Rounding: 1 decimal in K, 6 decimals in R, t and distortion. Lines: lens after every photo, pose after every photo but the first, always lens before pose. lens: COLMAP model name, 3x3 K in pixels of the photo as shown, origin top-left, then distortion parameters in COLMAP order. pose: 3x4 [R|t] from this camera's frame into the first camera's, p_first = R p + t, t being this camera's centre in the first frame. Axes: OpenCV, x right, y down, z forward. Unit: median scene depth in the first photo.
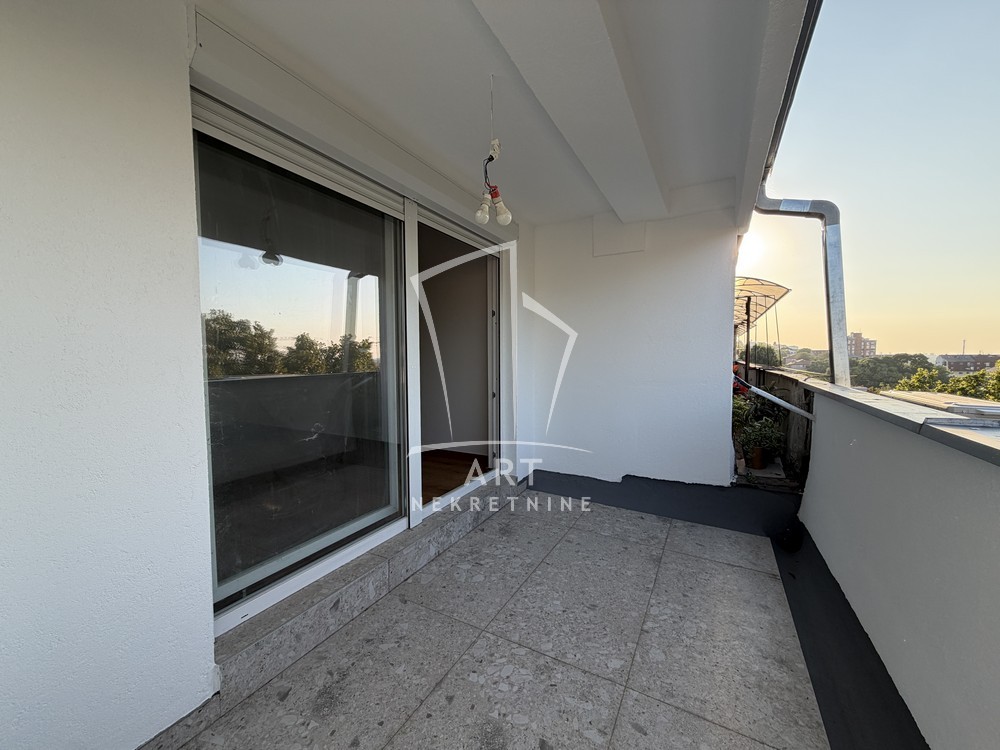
lens RADIAL K [[398.7, 0, 497.1], [0, 398.7, 377.5], [0, 0, 1]] dist [0.001243, 0.000200]
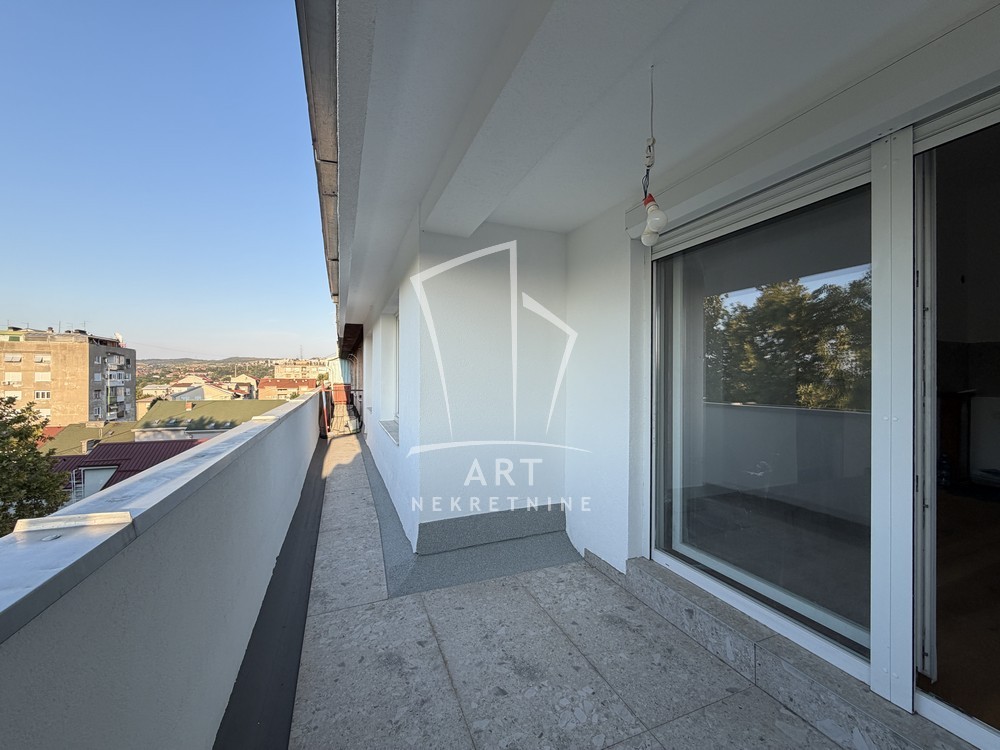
lens RADIAL K [[398.7, 0, 497.1], [0, 398.7, 377.5], [0, 0, 1]] dist [0.001243, 0.000200]
pose [[-0.642365, 0.000058, -0.766399, 0.743911], [-0.042790, 0.998437, 0.035941, -0.101995], [0.765203, 0.055881, -0.641359, 1.163171]]
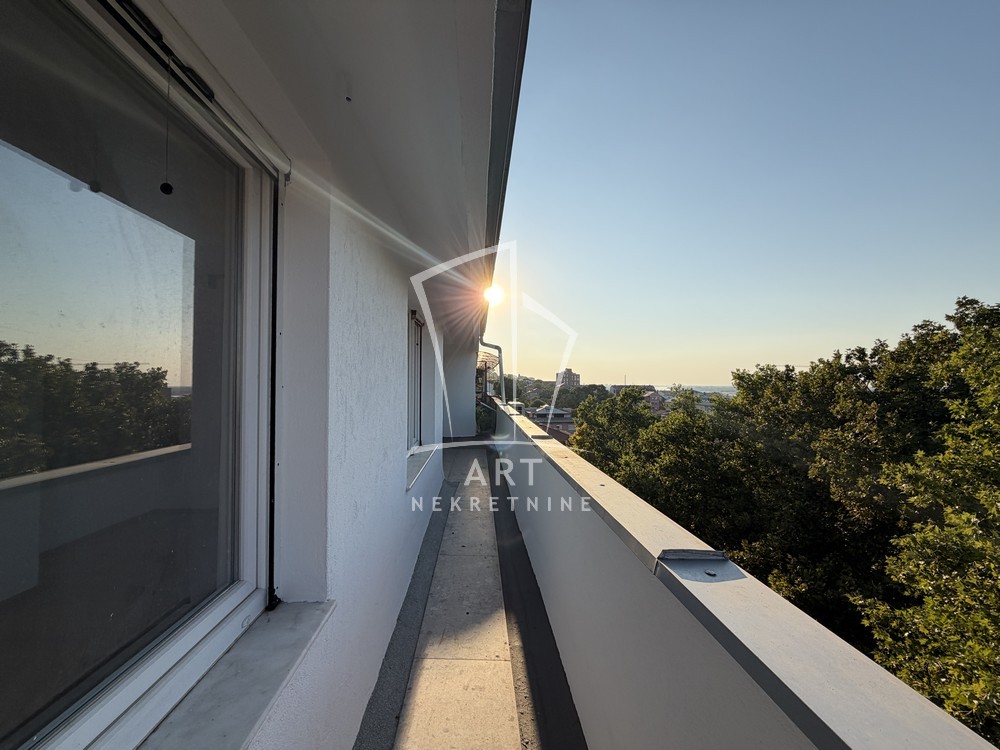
lens RADIAL K [[398.7, 0, 497.1], [0, 398.7, 377.5], [0, 0, 1]] dist [0.001243, 0.000200]
pose [[0.854841, 0.020311, 0.518492, -1.051972], [0.014368, 0.997924, -0.062781, 0.033469], [-0.518691, 0.061117, 0.852775, -2.107394]]
